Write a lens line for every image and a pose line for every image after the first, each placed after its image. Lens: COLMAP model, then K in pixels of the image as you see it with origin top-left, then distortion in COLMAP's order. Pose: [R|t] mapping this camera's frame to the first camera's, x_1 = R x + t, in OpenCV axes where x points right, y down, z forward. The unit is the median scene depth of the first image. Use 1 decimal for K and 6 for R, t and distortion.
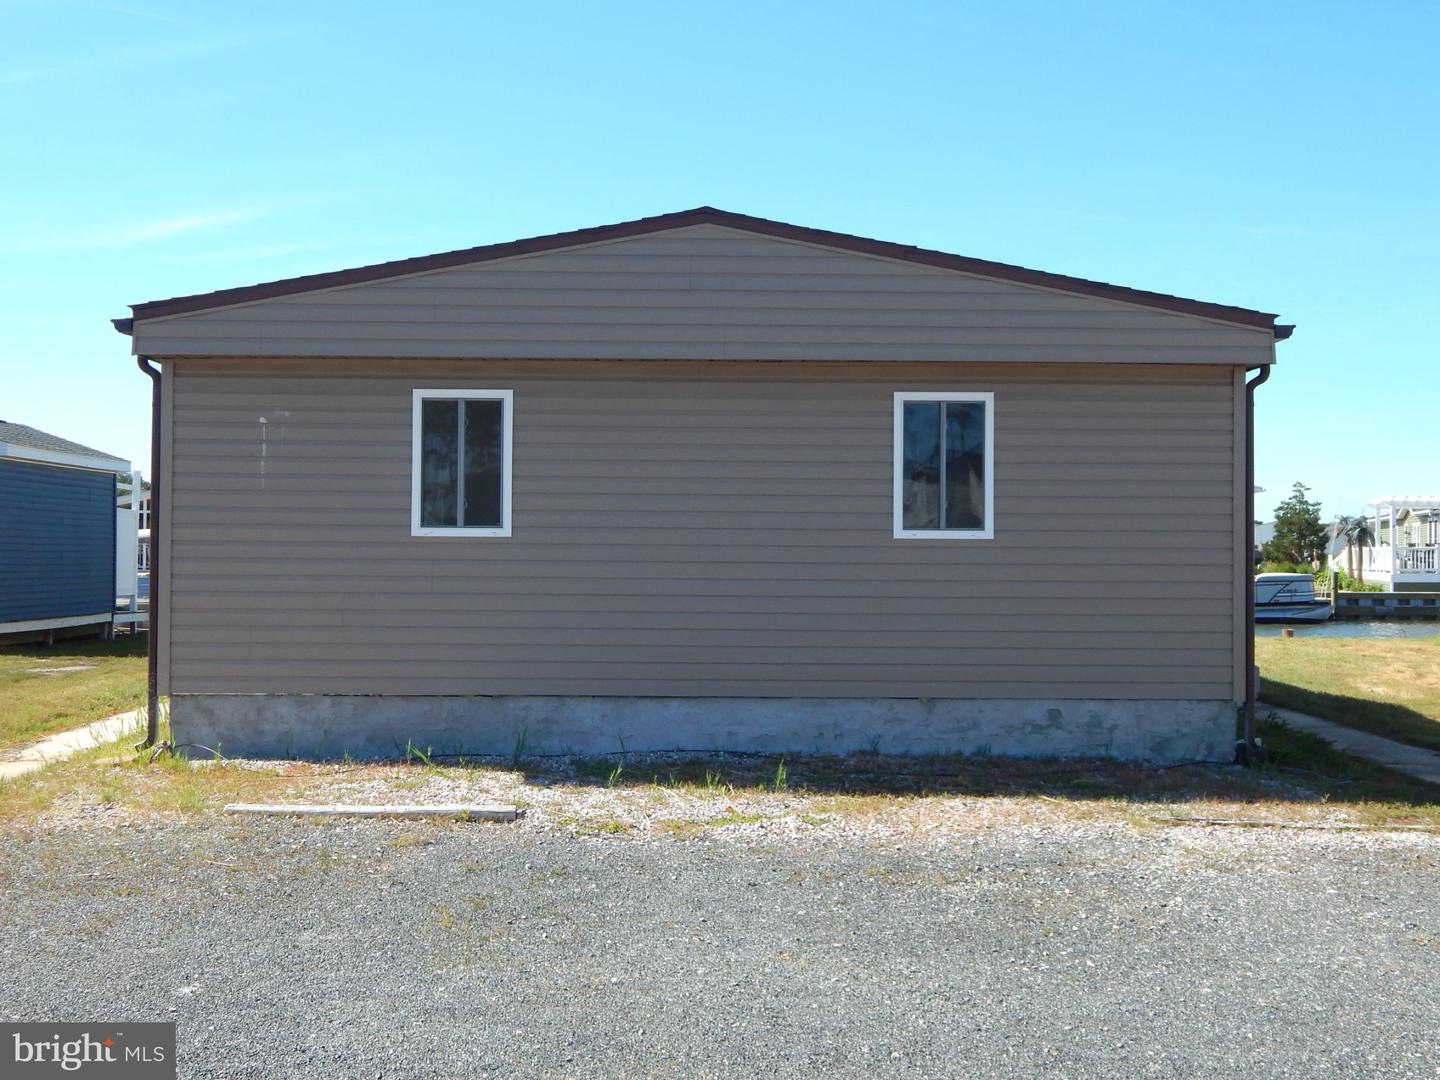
lens RADIAL K [[1807.0, 0, 720.5], [0, 1807.0, 543.6], [0, 0, 1]] dist [0.012763, 0.000000]
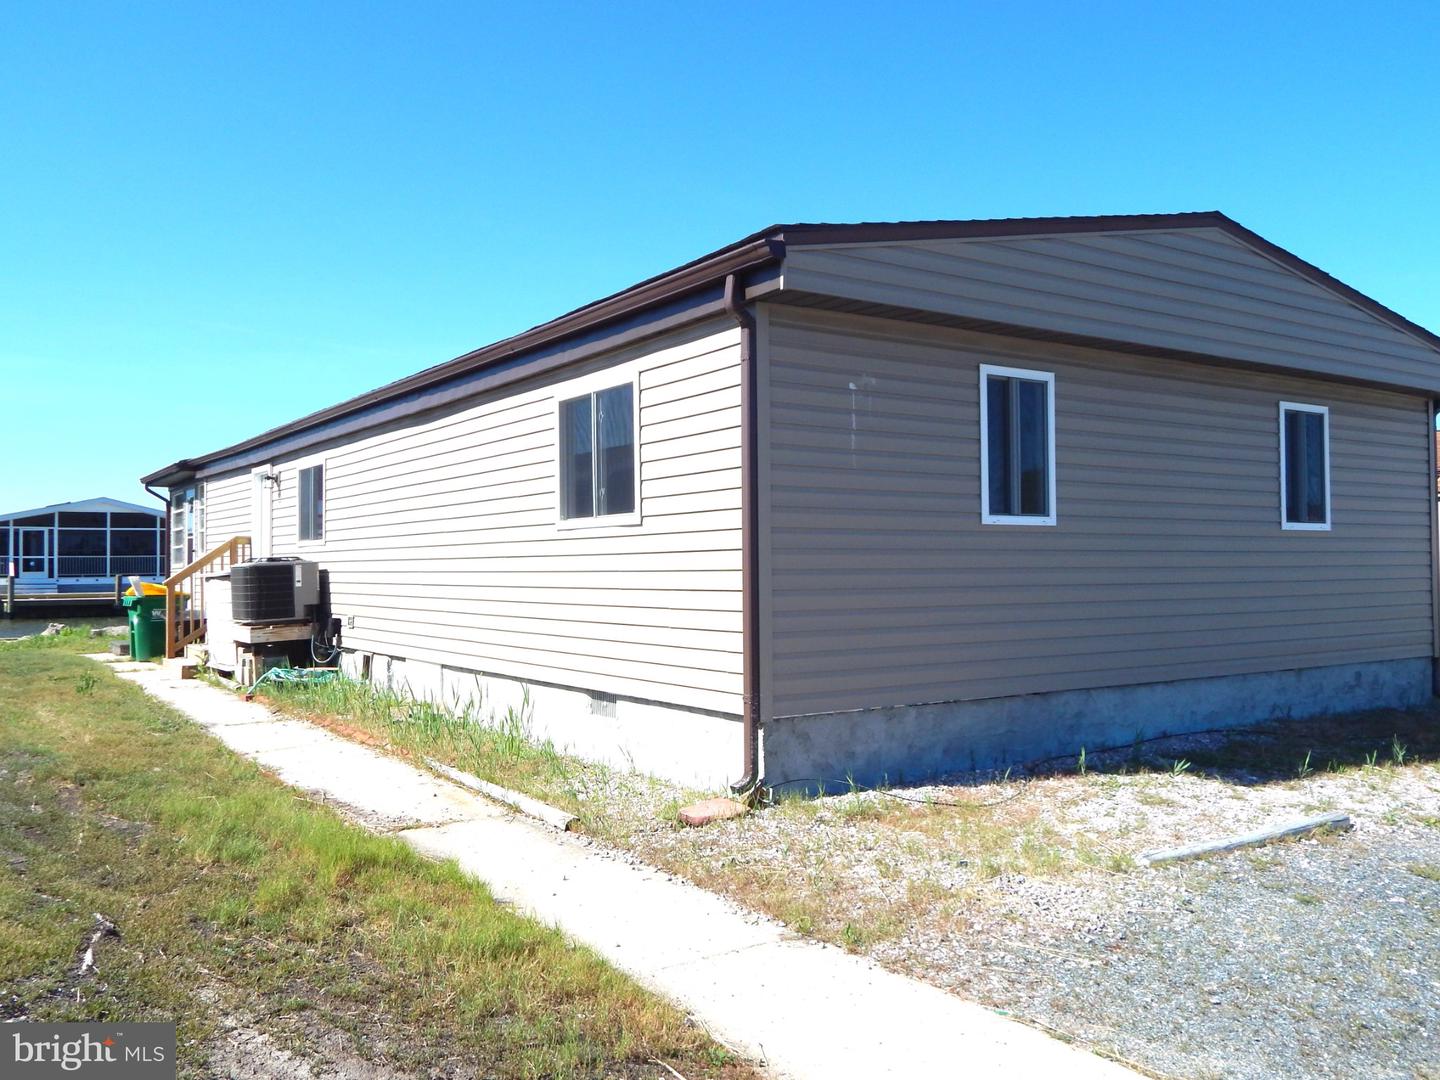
lens RADIAL K [[1187.9, 0, 719.2], [0, 1187.9, 536.6], [0, 0, 1]] dist [0.003207, -0.000789]
pose [[0.836609, 0.002215, 0.547797, -0.610703], [-0.006778, 0.999957, 0.006309, -0.000976], [-0.547759, -0.008991, 0.836588, 0.569820]]
